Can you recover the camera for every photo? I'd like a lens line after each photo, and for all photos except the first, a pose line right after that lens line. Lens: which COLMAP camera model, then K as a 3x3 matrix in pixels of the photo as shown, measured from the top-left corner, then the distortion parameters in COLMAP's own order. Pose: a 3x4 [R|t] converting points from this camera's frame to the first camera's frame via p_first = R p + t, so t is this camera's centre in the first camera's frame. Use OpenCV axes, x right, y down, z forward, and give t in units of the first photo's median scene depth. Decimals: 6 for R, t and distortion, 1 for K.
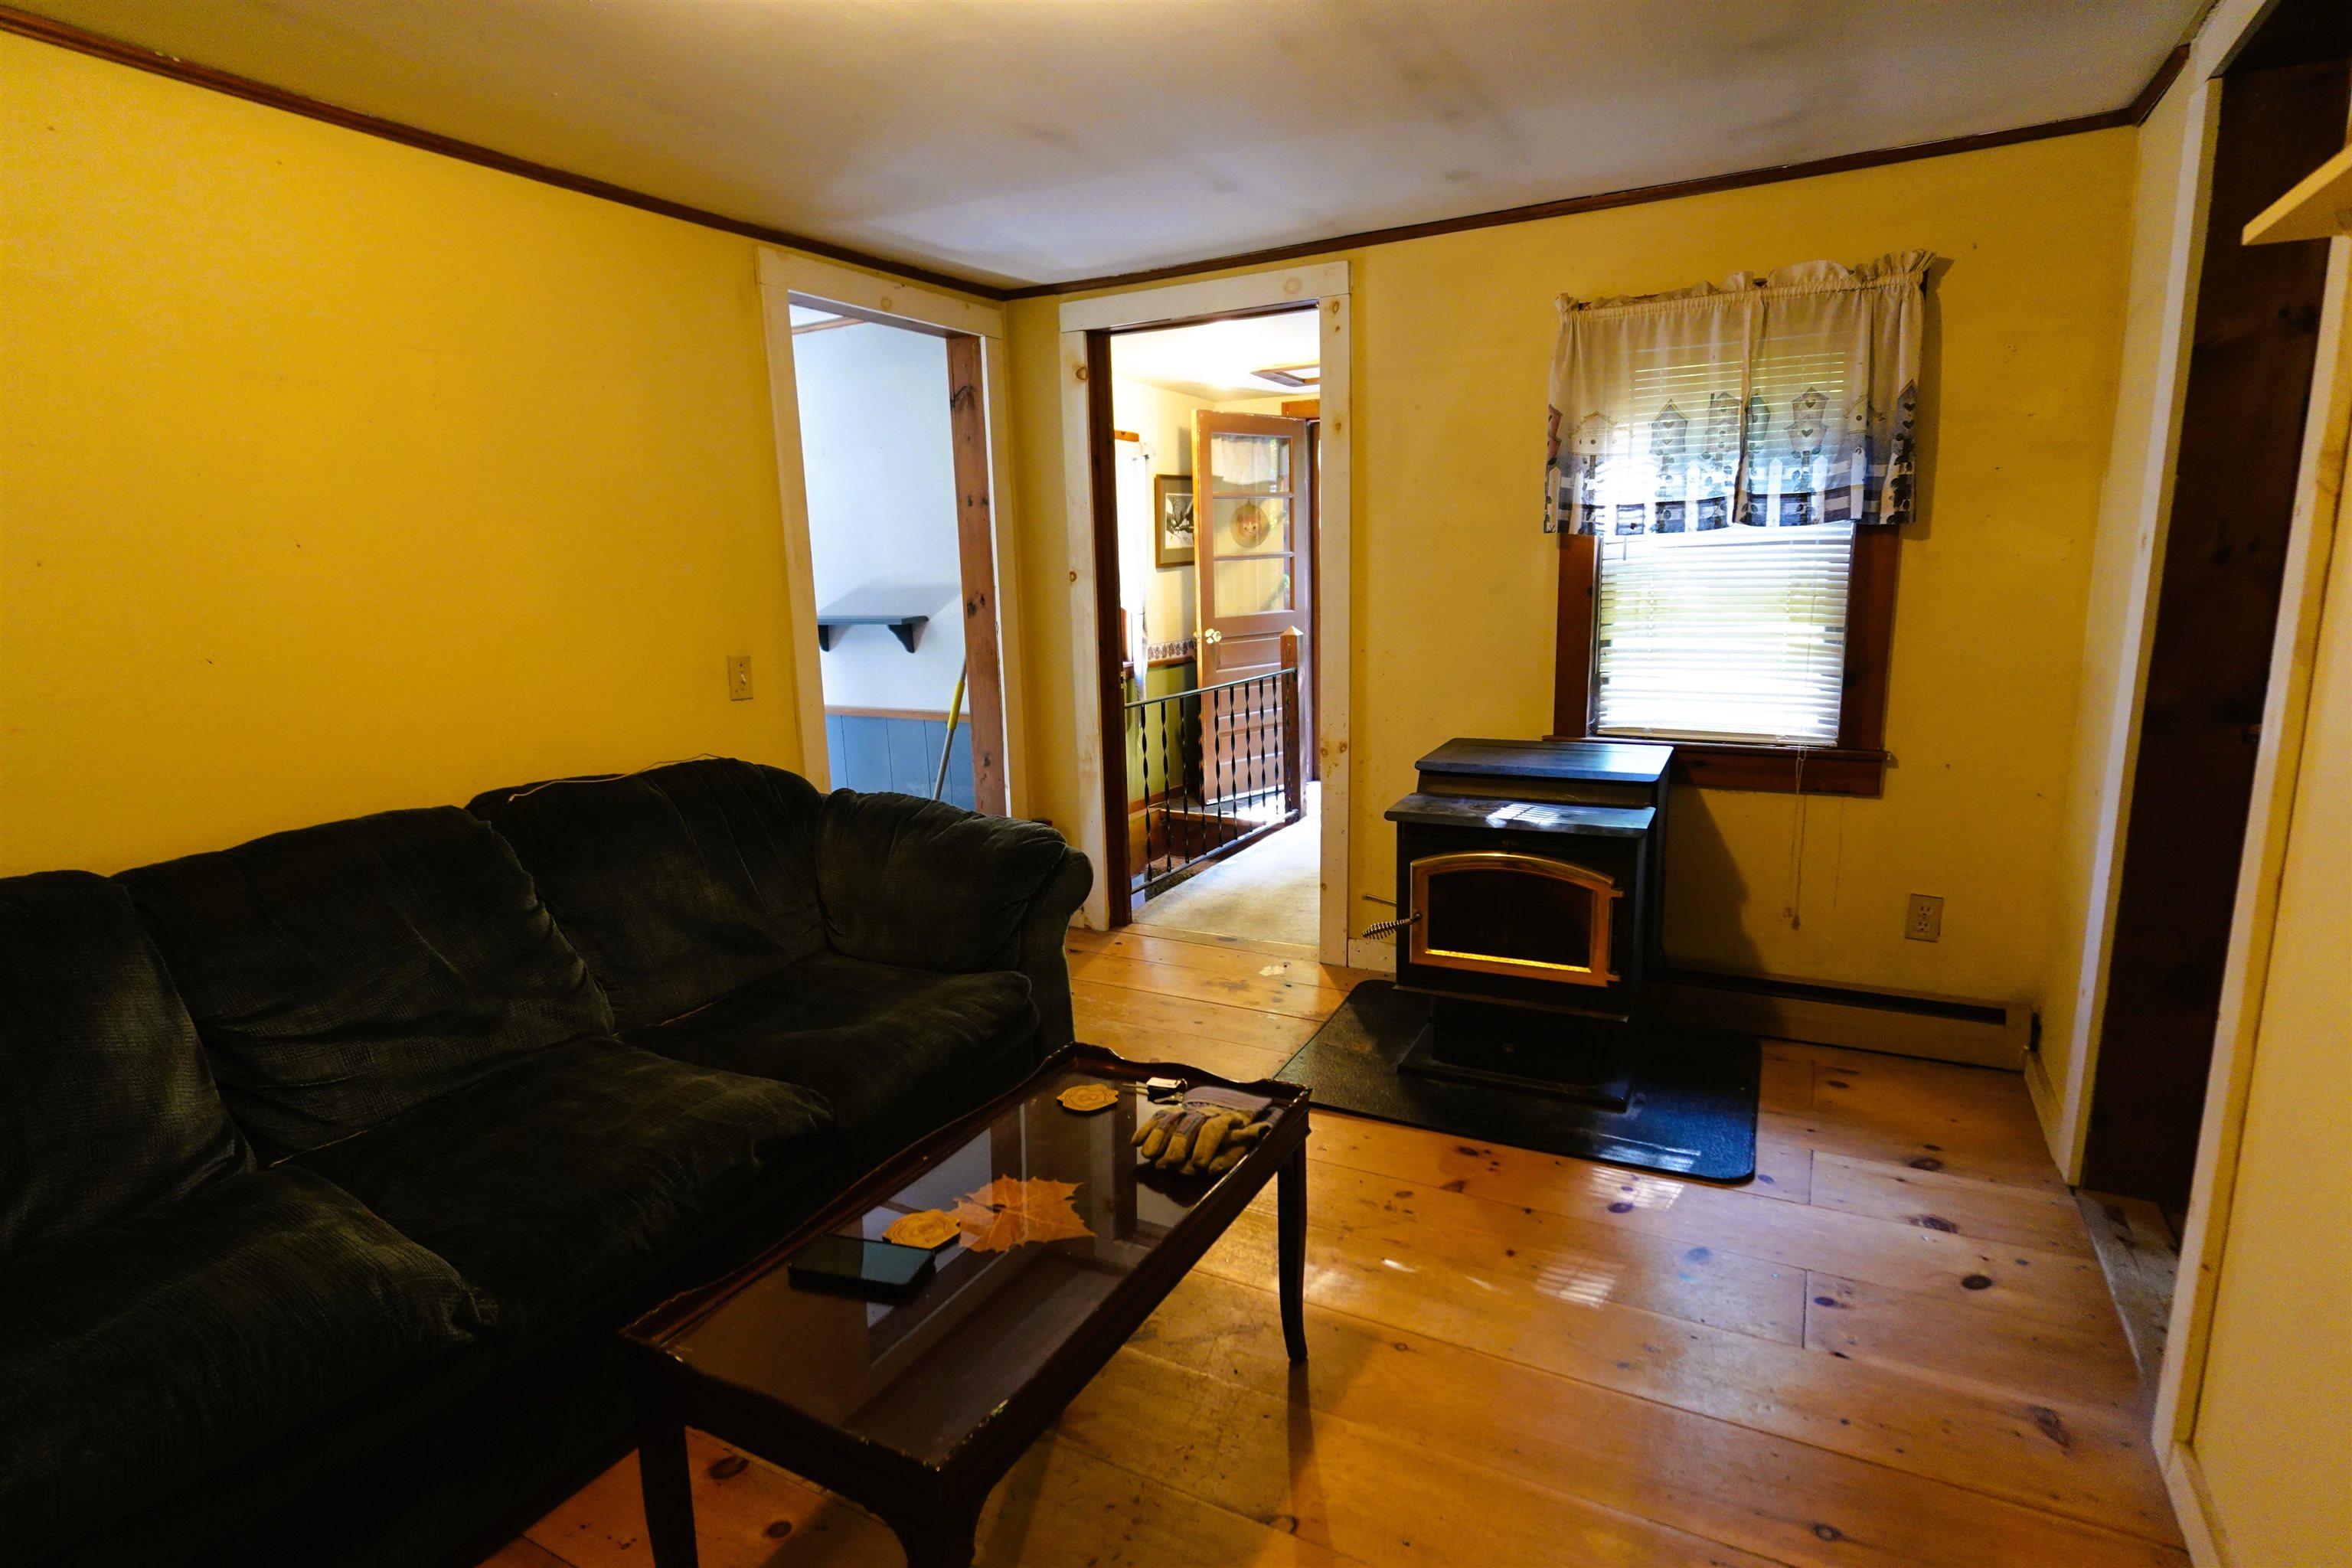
lens RADIAL K [[1194.8, 0, 1180.1], [0, 1194.8, 781.5], [0, 0, 1]] dist [-0.005376, -0.000952]
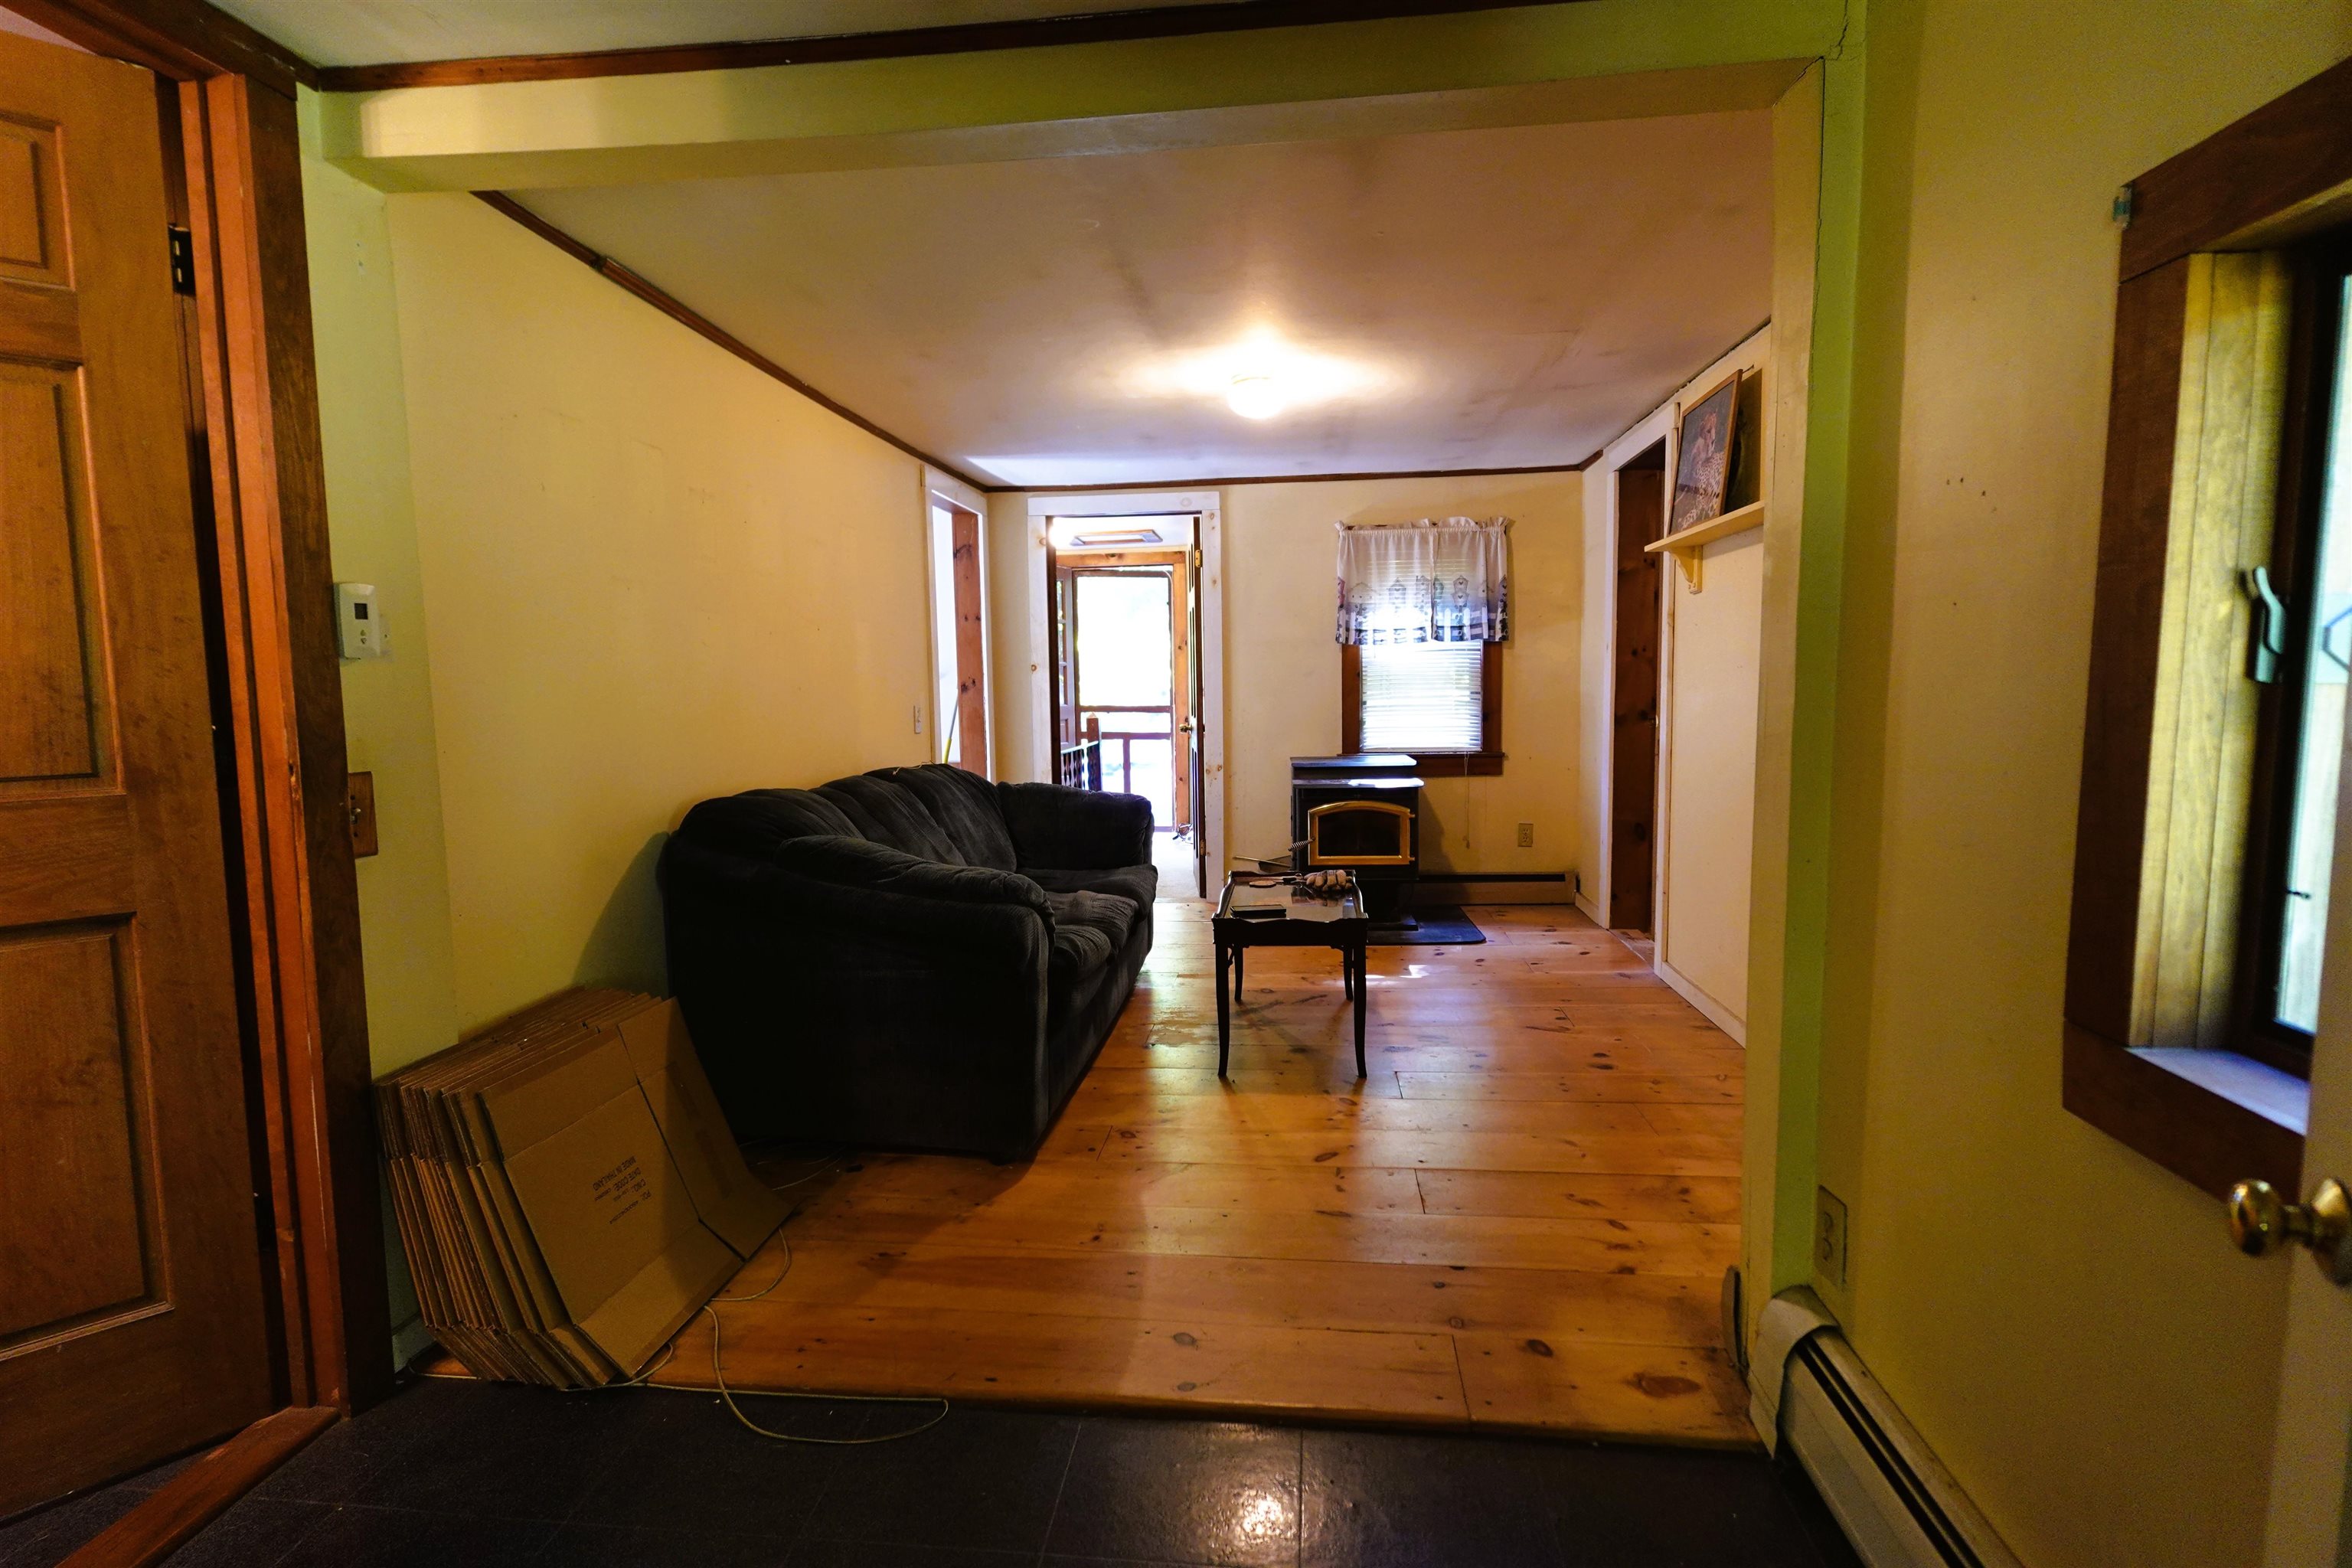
lens RADIAL K [[1194.8, 0, 1180.1], [0, 1194.8, 781.5], [0, 0, 1]] dist [-0.005376, -0.000952]
pose [[0.923199, -0.024859, 0.383517, -0.668739], [0.064046, 0.993903, -0.089747, 0.165095], [-0.378948, 0.107417, 0.919163, -0.626998]]
